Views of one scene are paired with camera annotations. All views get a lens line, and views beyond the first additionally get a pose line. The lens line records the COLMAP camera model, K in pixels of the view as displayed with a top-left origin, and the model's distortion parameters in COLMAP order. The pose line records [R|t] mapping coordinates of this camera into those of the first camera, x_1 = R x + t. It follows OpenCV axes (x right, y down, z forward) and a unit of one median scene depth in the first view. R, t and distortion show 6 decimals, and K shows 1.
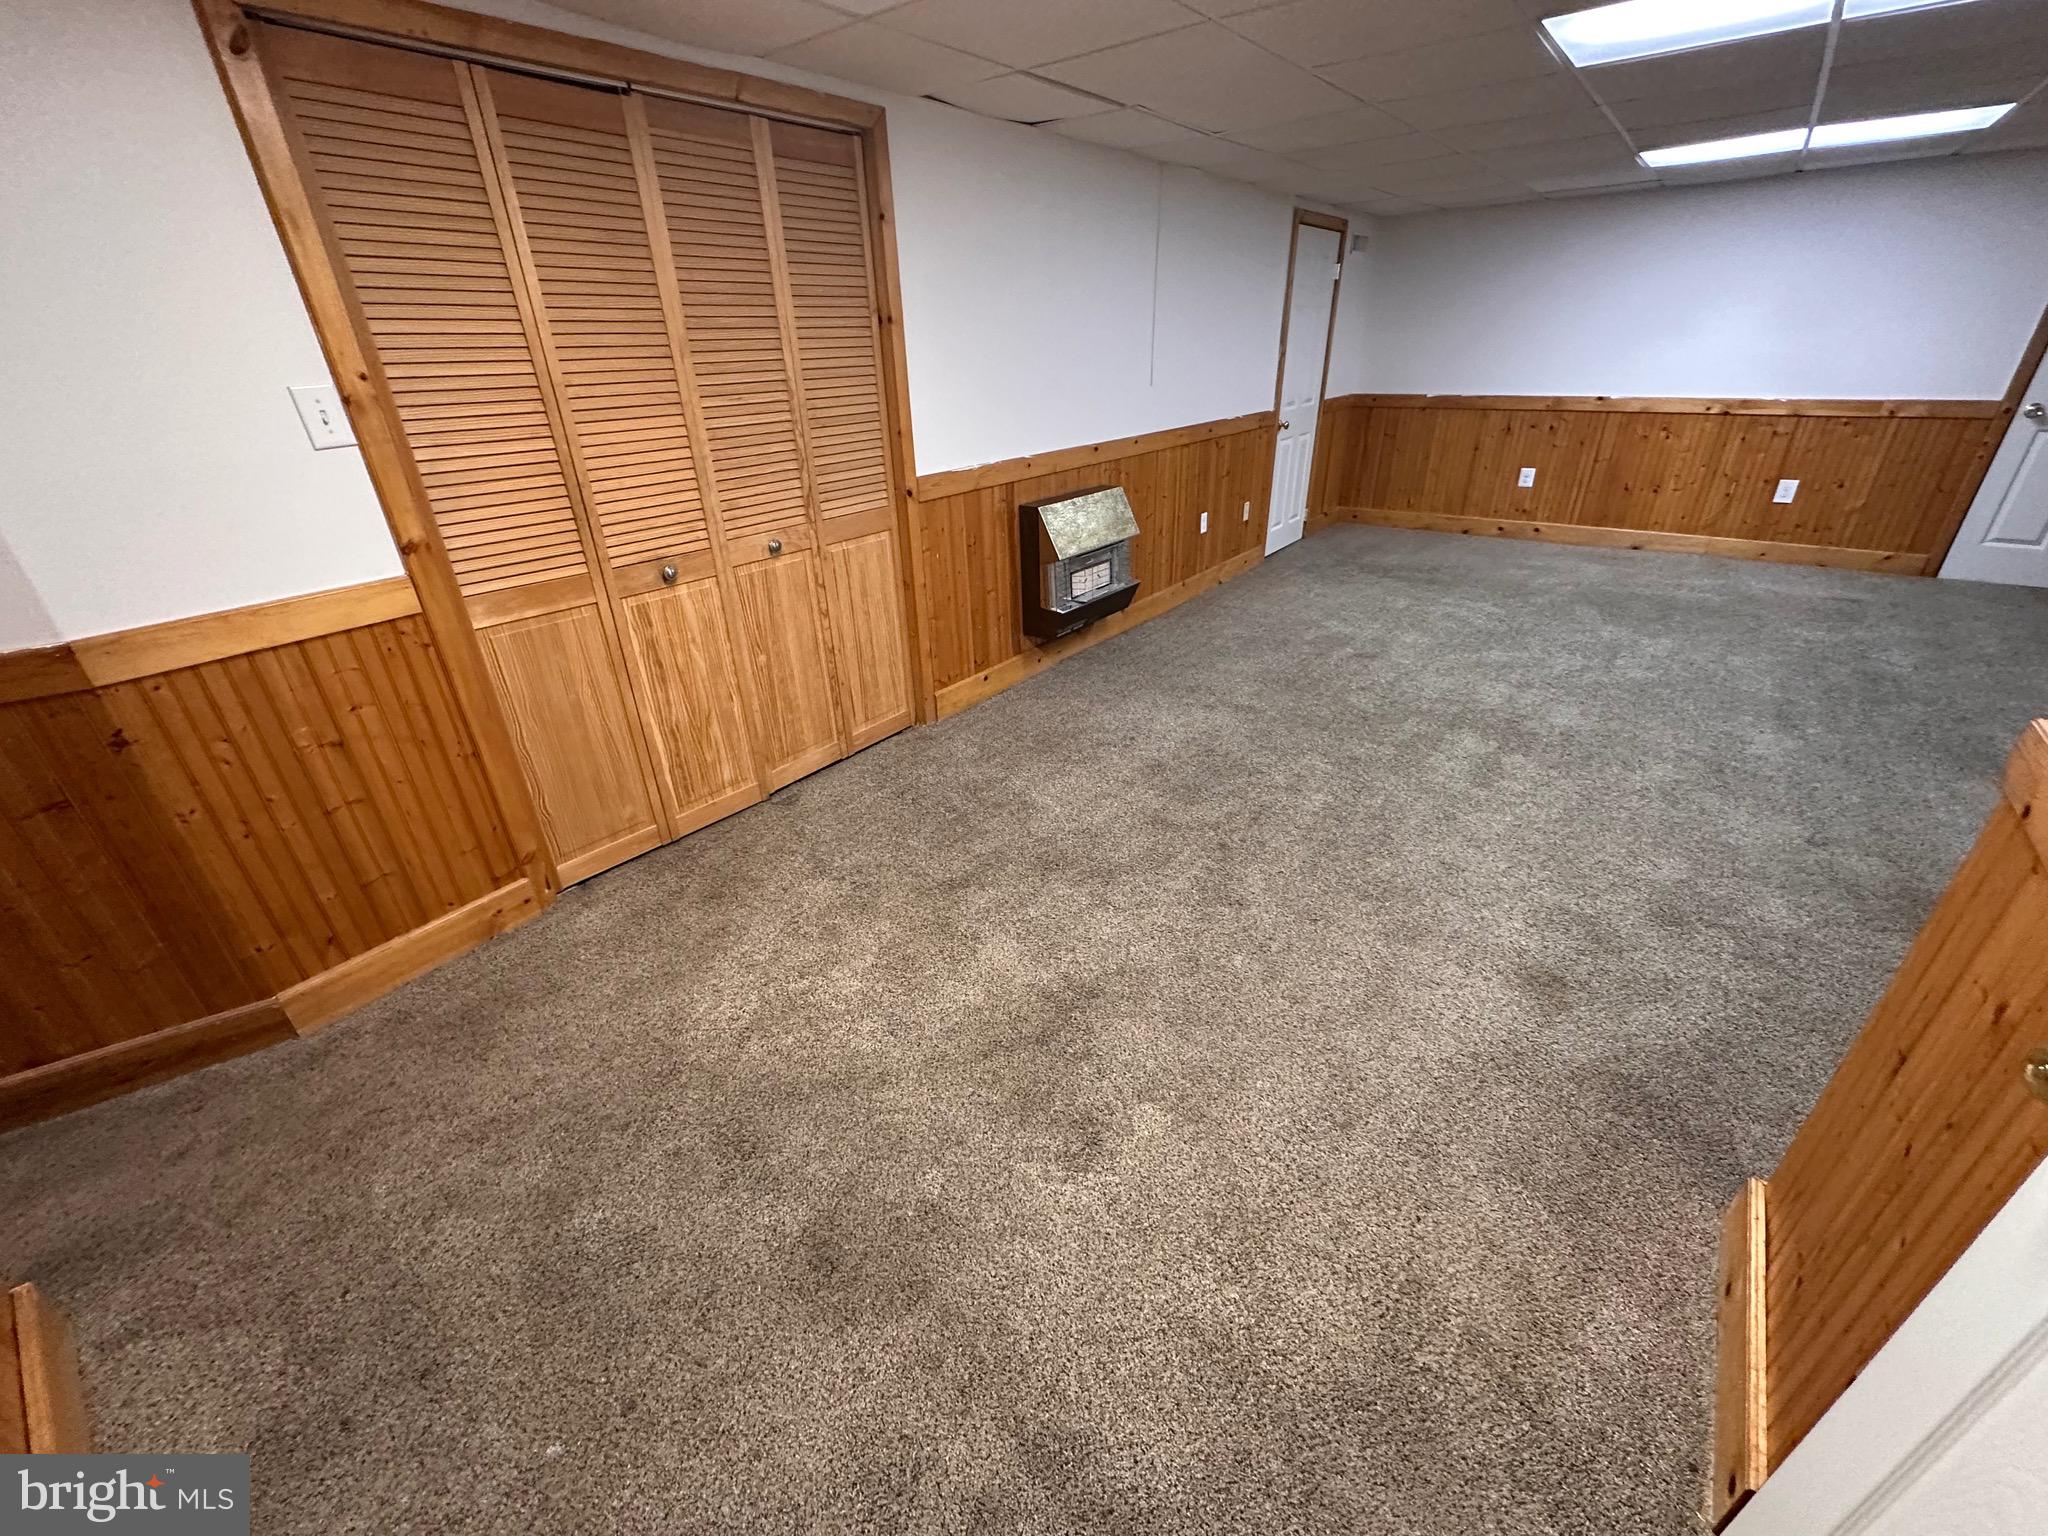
lens RADIAL K [[816.2, 0, 1030.3], [0, 816.2, 760.9], [0, 0, 1]] dist [-0.000784, 0.000163]
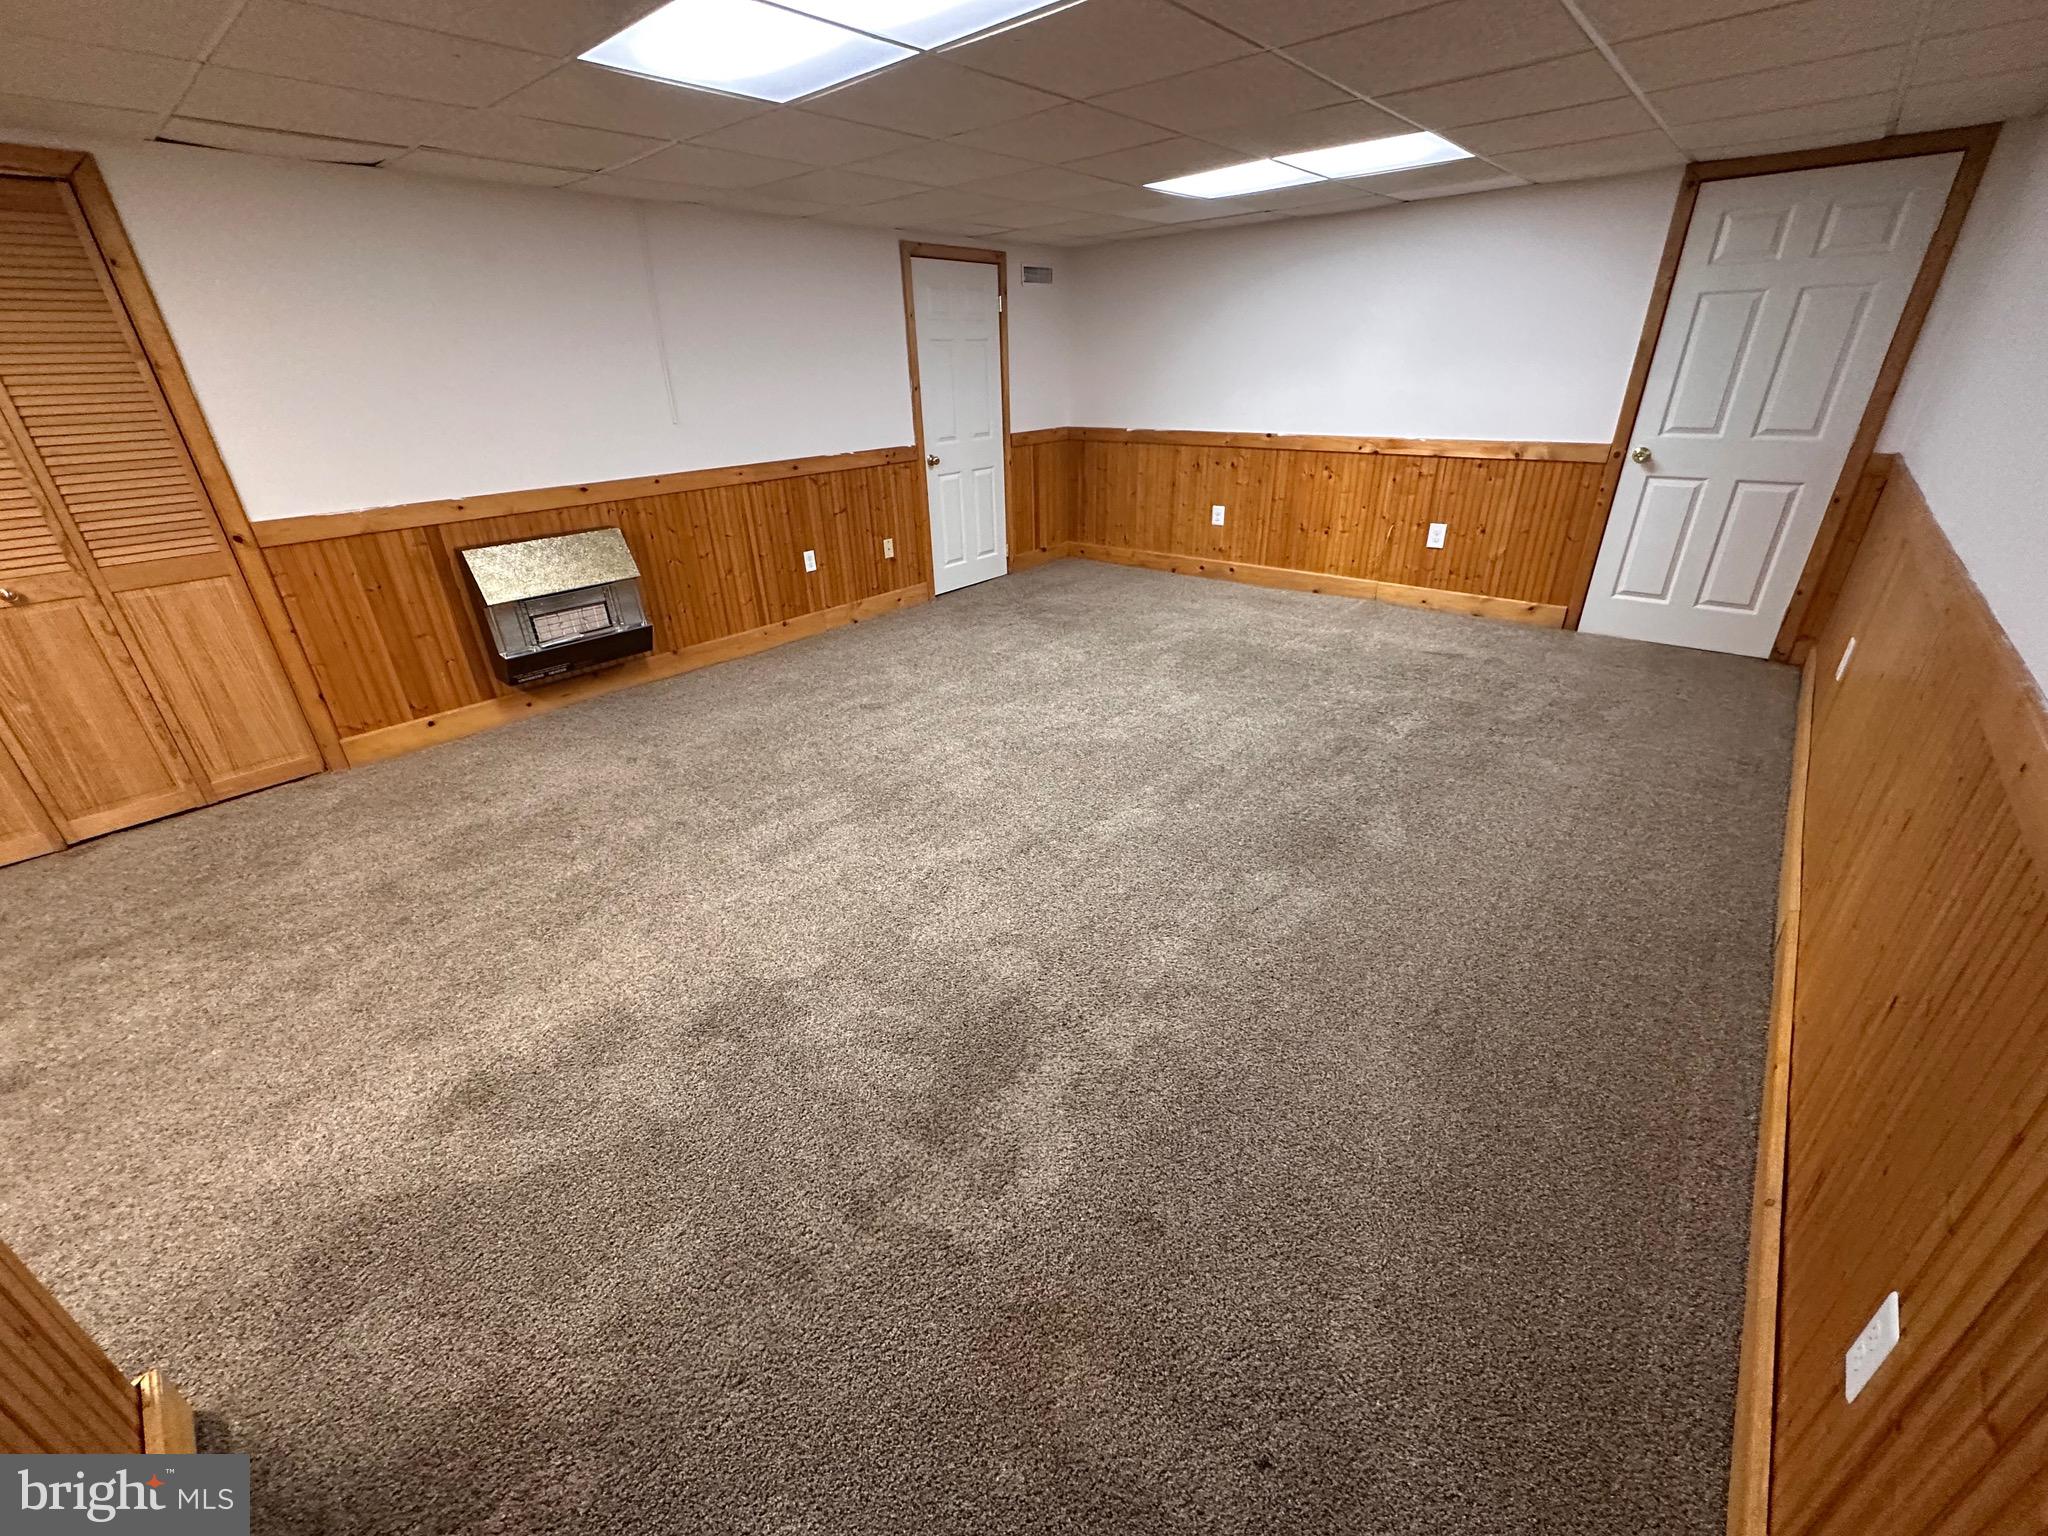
lens RADIAL K [[816.2, 0, 1017.1], [0, 816.2, 764.8], [0, 0, 1]] dist [-0.000784, 0.000163]
pose [[0.998627, 0.025214, -0.045927, 0.541110], [-0.025911, 0.999557, -0.014647, -0.043892], [0.045537, 0.015817, 0.998837, 0.046030]]
